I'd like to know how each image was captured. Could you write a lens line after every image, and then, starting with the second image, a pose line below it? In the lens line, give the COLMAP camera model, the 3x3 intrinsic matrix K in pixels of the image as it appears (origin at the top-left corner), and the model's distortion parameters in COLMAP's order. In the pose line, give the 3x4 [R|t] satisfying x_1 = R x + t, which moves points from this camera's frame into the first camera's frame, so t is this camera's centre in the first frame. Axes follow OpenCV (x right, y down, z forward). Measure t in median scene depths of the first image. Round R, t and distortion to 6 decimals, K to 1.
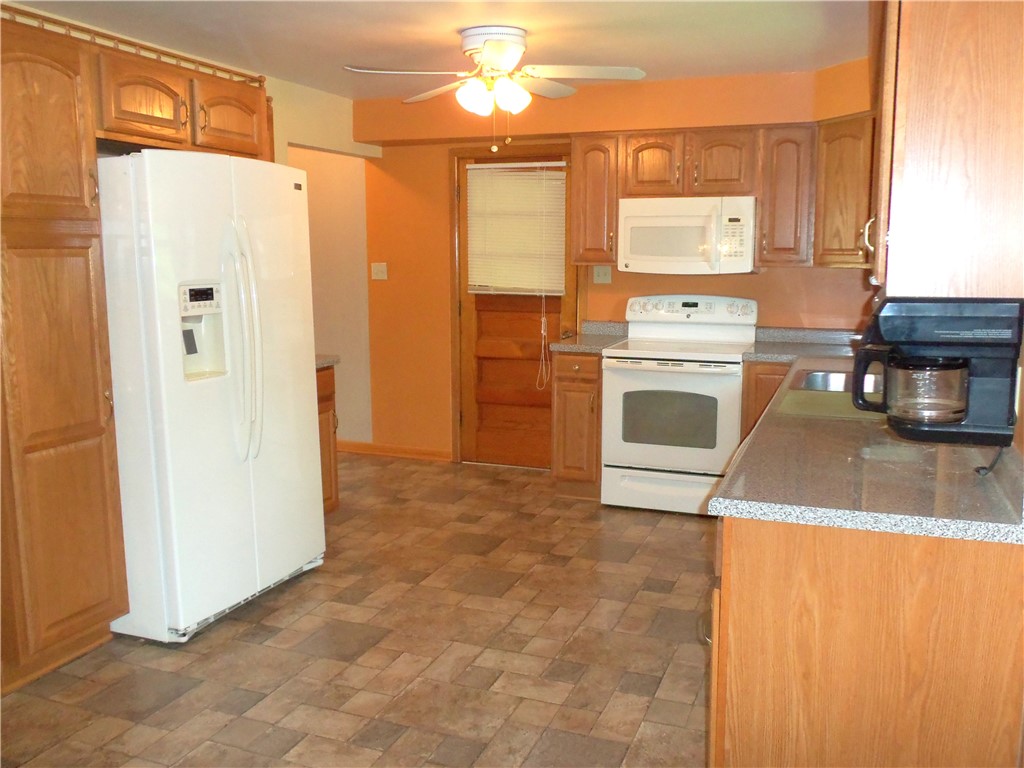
lens RADIAL K [[874.2, 0, 509.3], [0, 874.2, 363.2], [0, 0, 1]] dist [-0.008906, 0.001884]
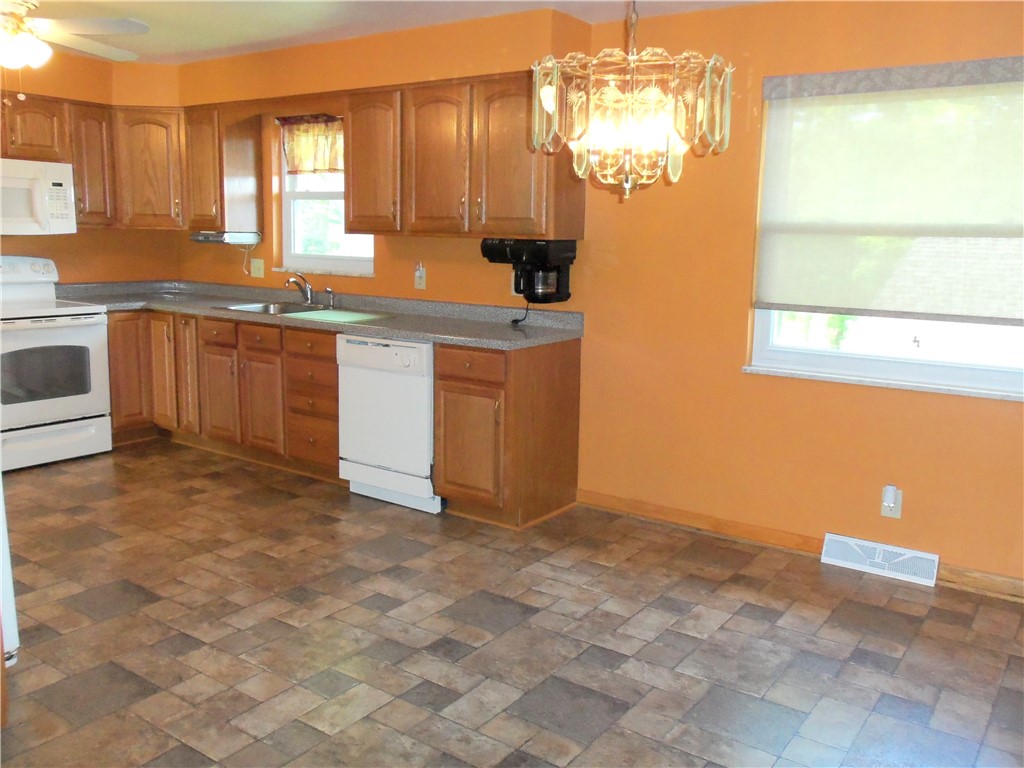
lens RADIAL K [[880.9, 0, 512.0], [0, 880.9, 384.0], [0, 0, 1]] dist [-0.017281, -0.005020]
pose [[0.231563, -0.154468, 0.960478, -0.931143], [0.098209, 0.985981, 0.134893, -0.014744], [-0.967850, 0.063092, 0.243487, 0.274761]]
